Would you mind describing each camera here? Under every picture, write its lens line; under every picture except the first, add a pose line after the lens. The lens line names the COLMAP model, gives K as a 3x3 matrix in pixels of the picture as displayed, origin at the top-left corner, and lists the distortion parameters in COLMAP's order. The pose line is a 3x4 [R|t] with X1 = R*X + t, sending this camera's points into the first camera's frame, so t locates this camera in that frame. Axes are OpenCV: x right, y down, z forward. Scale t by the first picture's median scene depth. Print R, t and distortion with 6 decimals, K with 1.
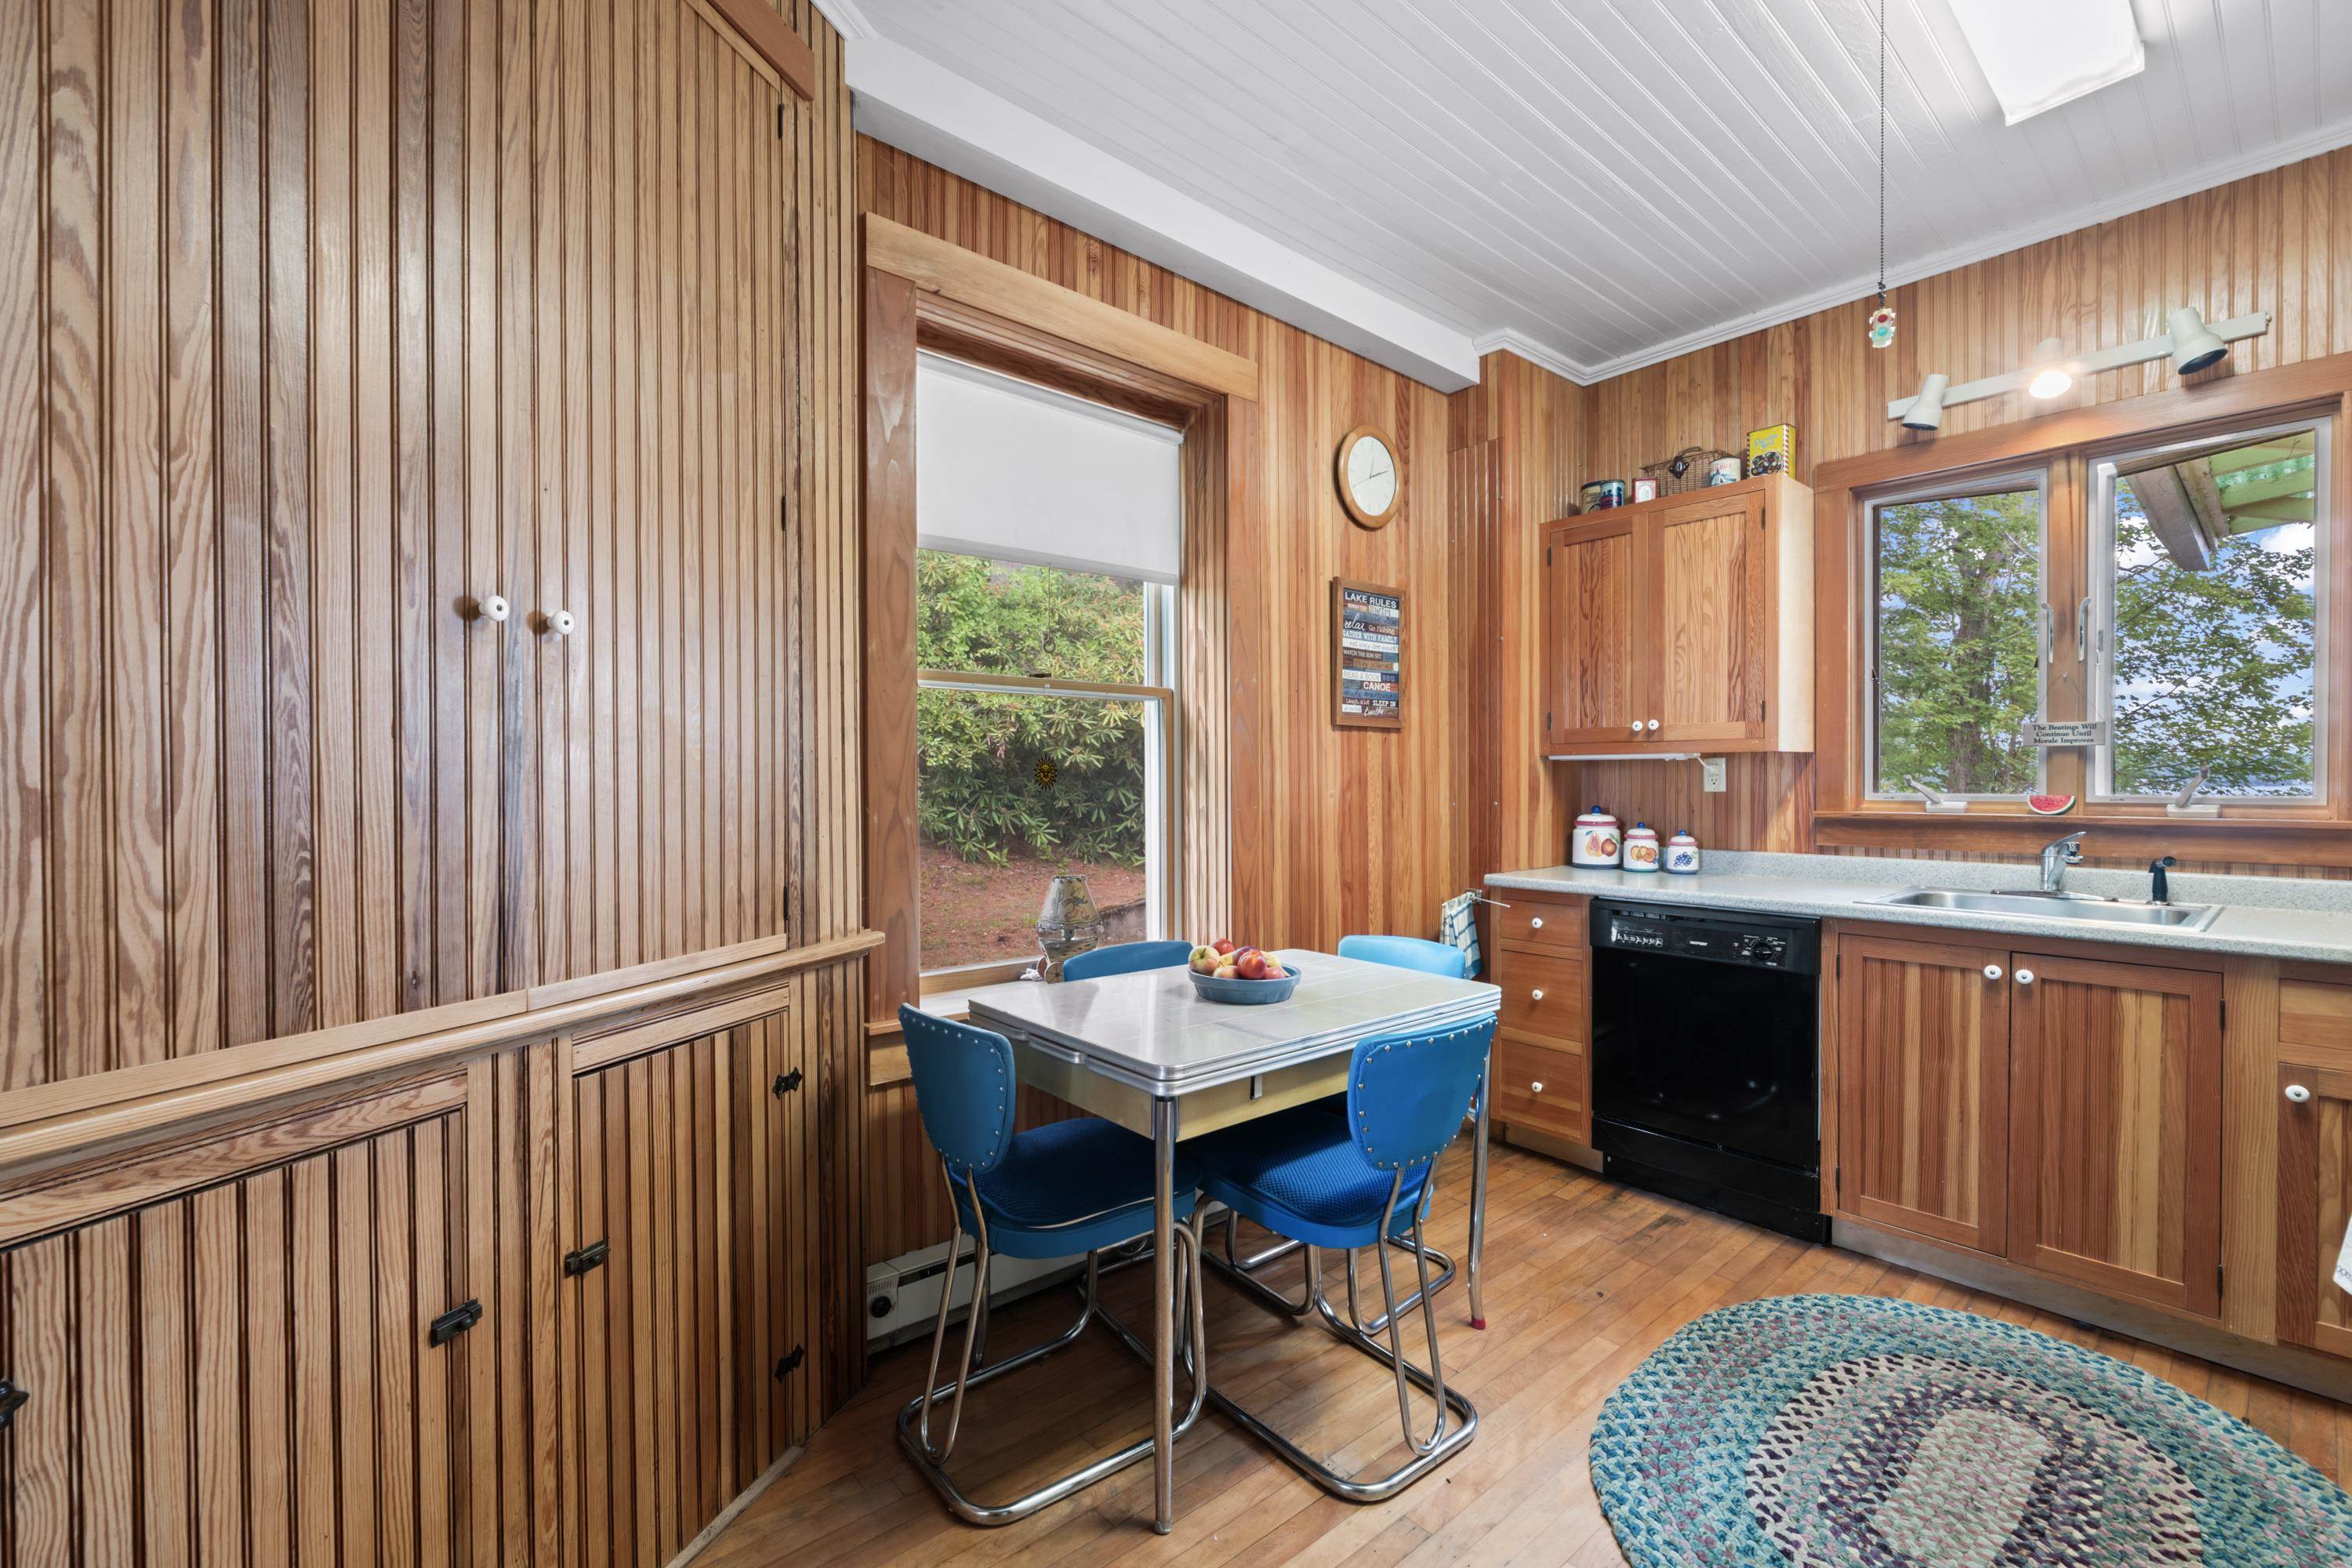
lens RADIAL K [[985.3, 0, 1179.4], [0, 985.3, 790.3], [0, 0, 1]] dist [-0.011315, -0.000283]
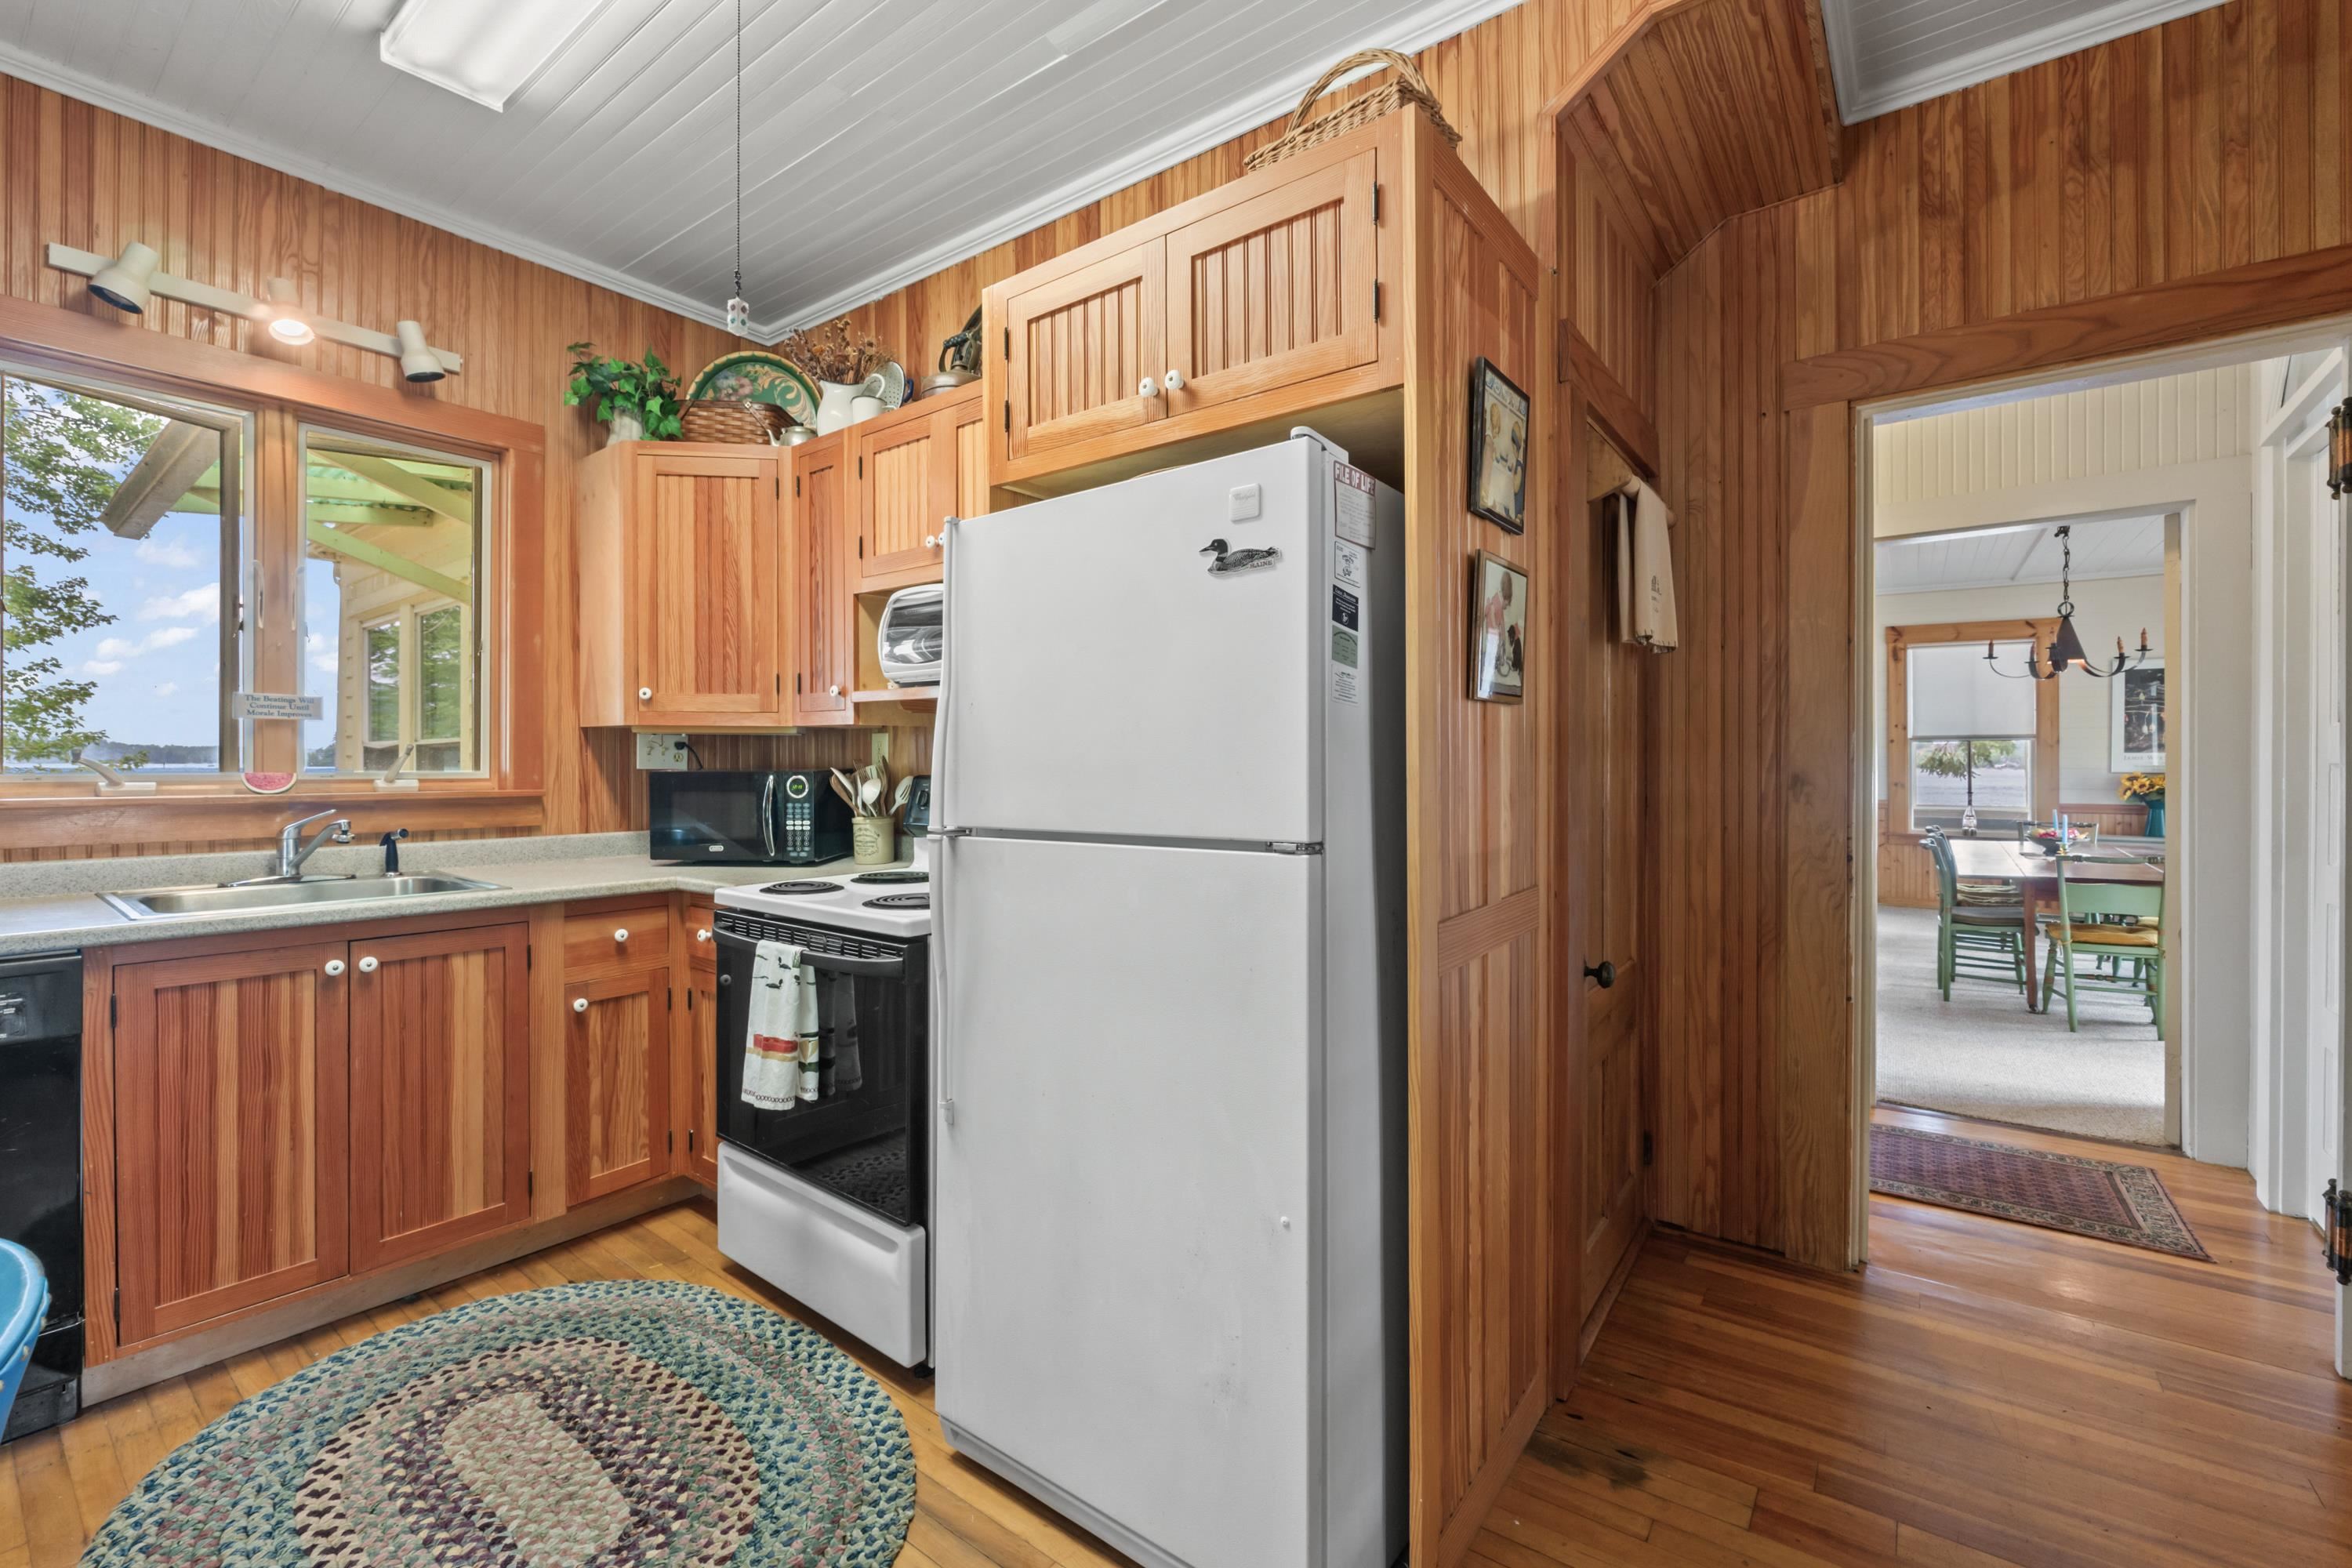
lens RADIAL K [[975.8, 0, 1176.3], [0, 975.8, 761.6], [0, 0, 1]] dist [-0.009060, -0.000496]
pose [[-0.219657, 0.001341, 0.975576, -0.204571], [0.005906, 0.999983, -0.000045, -0.000149], [-0.975559, 0.005752, -0.219661, 0.413637]]
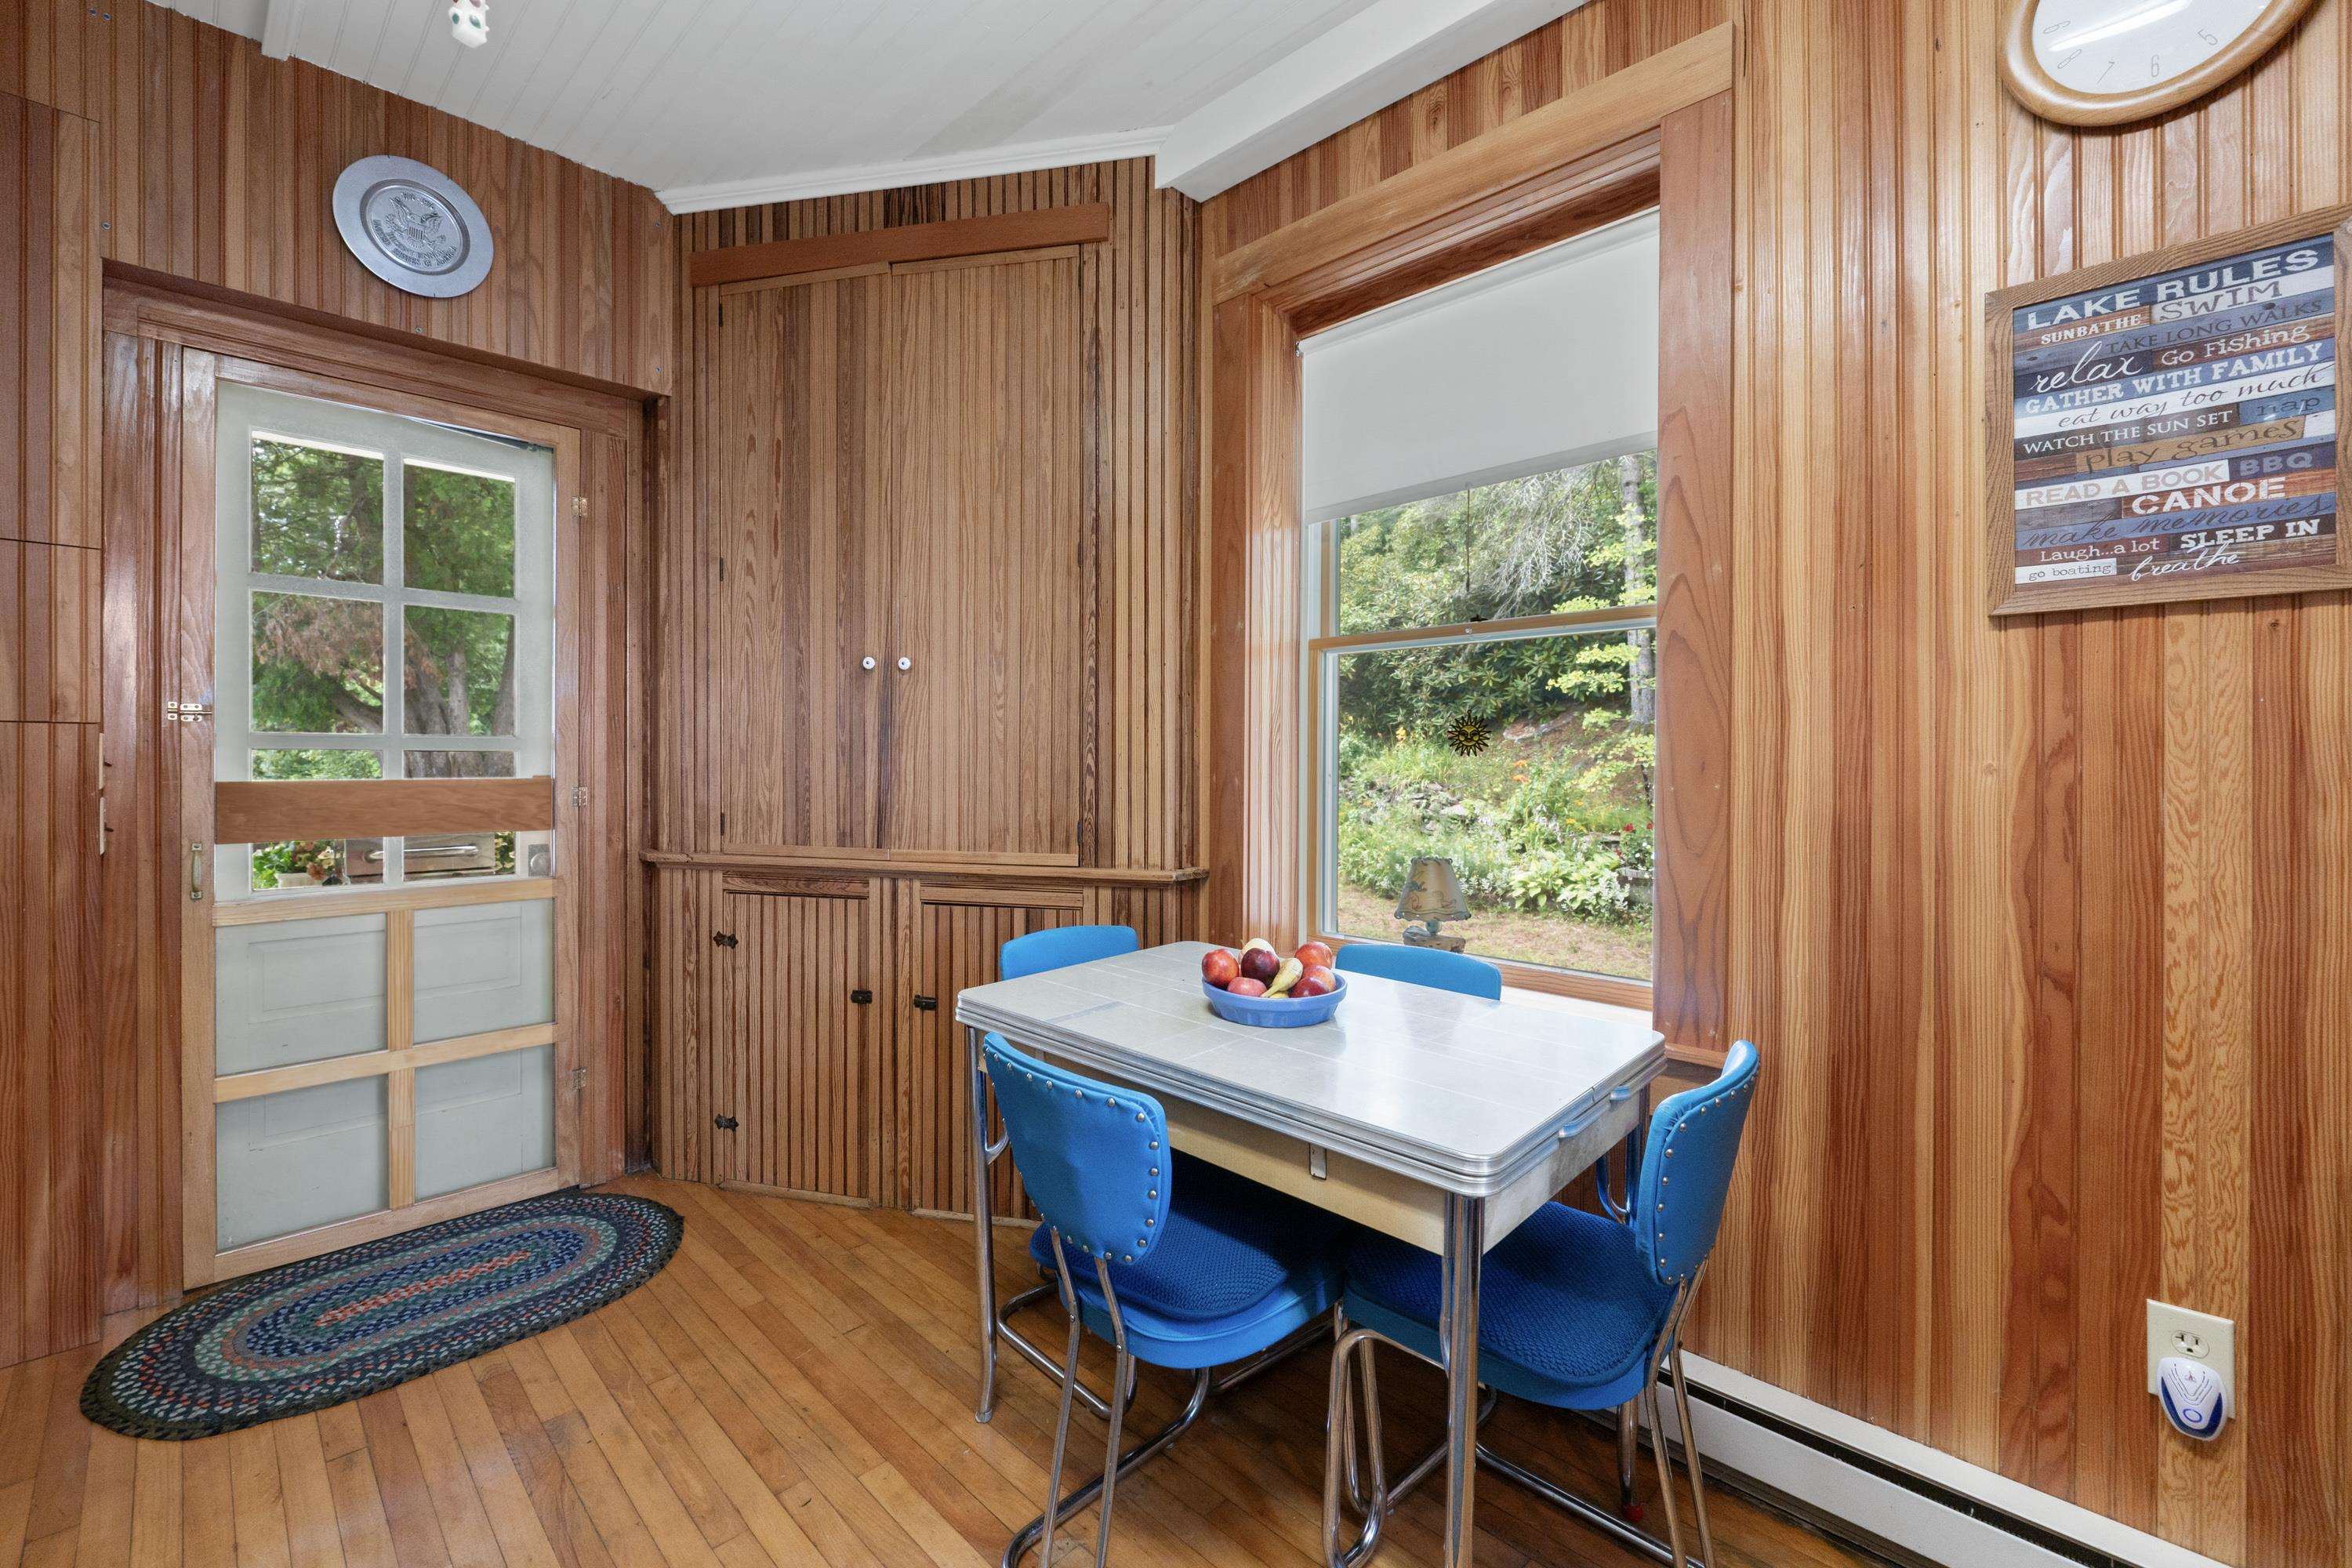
lens RADIAL K [[975.8, 0, 1176.3], [0, 975.8, 761.6], [0, 0, 1]] dist [-0.009060, -0.000496]
pose [[0.093003, 0.003344, -0.995660, 0.729317], [-0.012731, 0.999917, 0.002169, 0.006296], [0.995584, 0.012474, 0.093038, 0.740346]]
